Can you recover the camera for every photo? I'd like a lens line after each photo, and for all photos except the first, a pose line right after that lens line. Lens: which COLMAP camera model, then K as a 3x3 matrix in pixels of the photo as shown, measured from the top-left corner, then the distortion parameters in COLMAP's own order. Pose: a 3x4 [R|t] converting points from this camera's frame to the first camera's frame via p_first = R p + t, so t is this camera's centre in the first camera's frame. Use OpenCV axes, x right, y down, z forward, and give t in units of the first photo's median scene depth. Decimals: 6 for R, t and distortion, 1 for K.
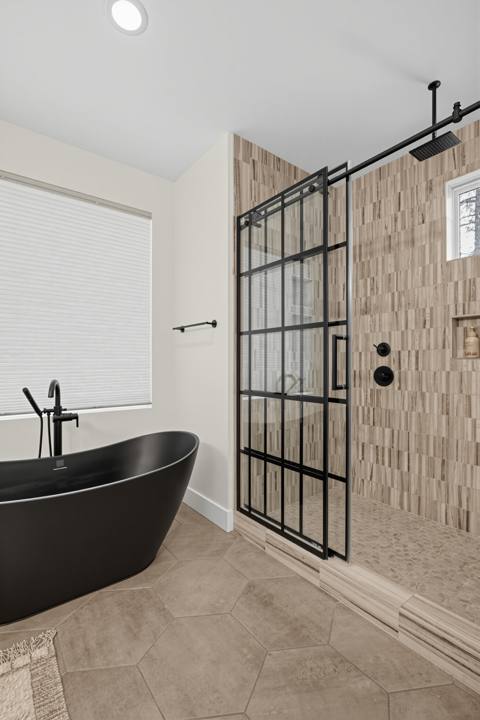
lens RADIAL K [[331.1, 0, 240.0], [0, 331.1, 360.0], [0, 0, 1]] dist [-0.001968, -0.009750]
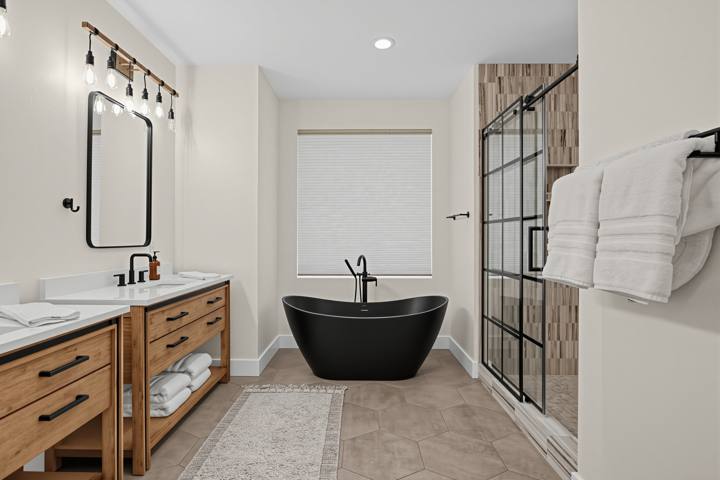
lens RADIAL K [[352.4, 0, 360.0], [0, 352.4, 240.0], [0, 0, 1]] dist [0.002070, 0.000332]
pose [[0.792999, 0.005799, -0.609195, 0.463103], [0.001589, 0.999932, 0.011587, -0.032651], [0.609221, -0.010157, 0.792936, -0.359950]]
